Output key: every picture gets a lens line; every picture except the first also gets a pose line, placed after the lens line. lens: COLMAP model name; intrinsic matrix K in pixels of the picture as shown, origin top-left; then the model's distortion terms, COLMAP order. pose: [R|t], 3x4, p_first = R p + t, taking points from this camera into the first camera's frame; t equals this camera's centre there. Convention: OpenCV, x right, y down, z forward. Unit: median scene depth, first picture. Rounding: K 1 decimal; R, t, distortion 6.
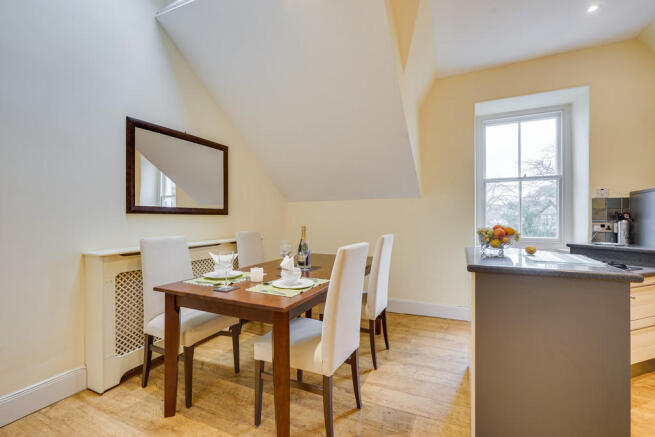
lens RADIAL K [[296.5, 0, 323.1], [0, 296.5, 215.0], [0, 0, 1]] dist [-0.002123, 0.000629]
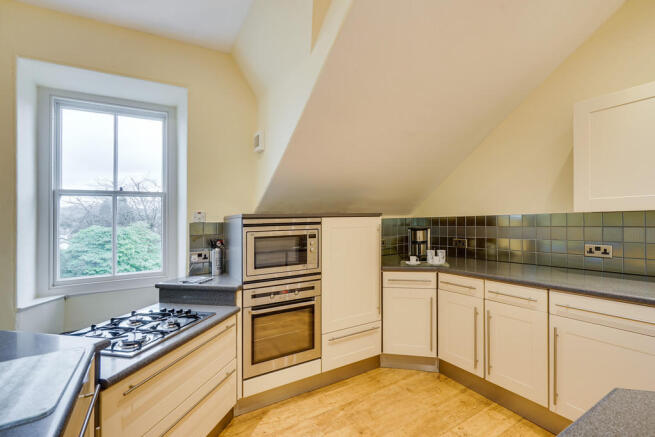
lens RADIAL K [[296.5, 0, 329.7], [0, 296.5, 238.8], [0, 0, 1]] dist [-0.002123, 0.000629]
pose [[0.553570, -0.060521, 0.830601, 0.433465], [0.016450, 0.997956, 0.061751, -0.058188], [-0.832640, -0.020520, 0.553434, 0.201728]]
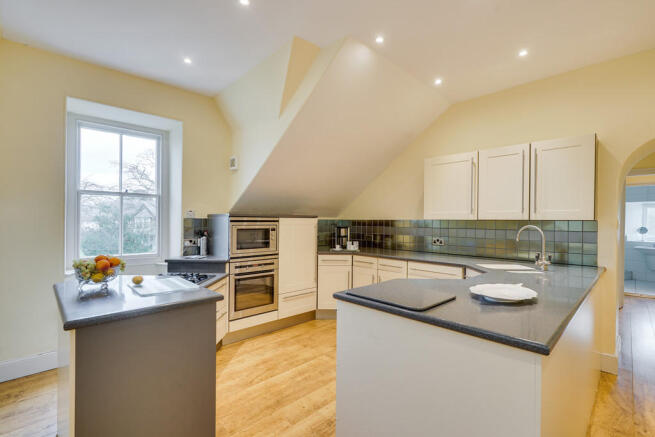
lens RADIAL K [[296.5, 0, 331.6], [0, 296.5, 221.1], [0, 0, 1]] dist [-0.002123, 0.000629]
pose [[0.342814, 0.003435, 0.939397, -0.002379], [-0.015041, 0.999885, 0.001833, -0.057077], [-0.939283, -0.014758, 0.342826, 0.037976]]
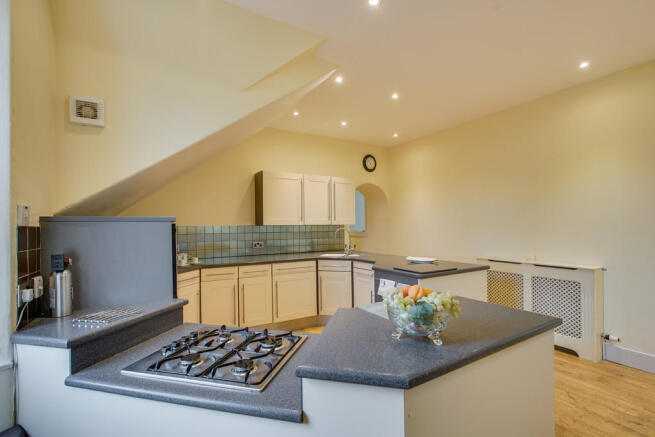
lens RADIAL K [[296.5, 0, 330.5], [0, 296.5, 219.5], [0, 0, 1]] dist [-0.002123, 0.000629]
pose [[-0.834973, 0.021602, 0.549867, 0.298324], [0.007339, 0.999577, -0.028125, -0.052304], [-0.550242, -0.019448, -0.834779, 1.128388]]
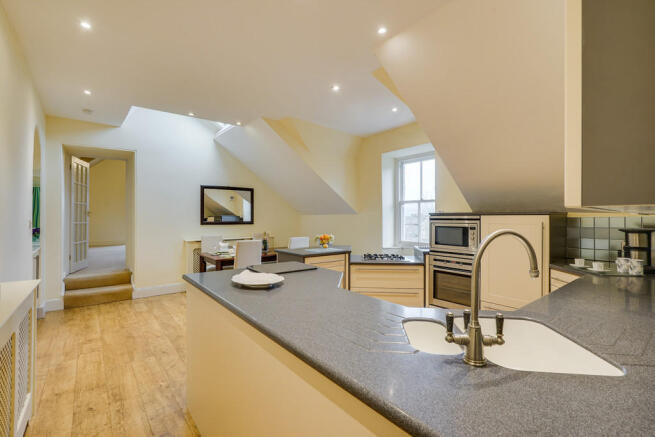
lens RADIAL K [[296.5, 0, 323.7], [0, 296.5, 214.9], [0, 0, 1]] dist [-0.002123, 0.000629]
pose [[0.900423, -0.002479, -0.435008, 1.084347], [0.004217, 0.999987, 0.003030, -0.075041], [0.434995, -0.004563, 0.900421, -0.627331]]
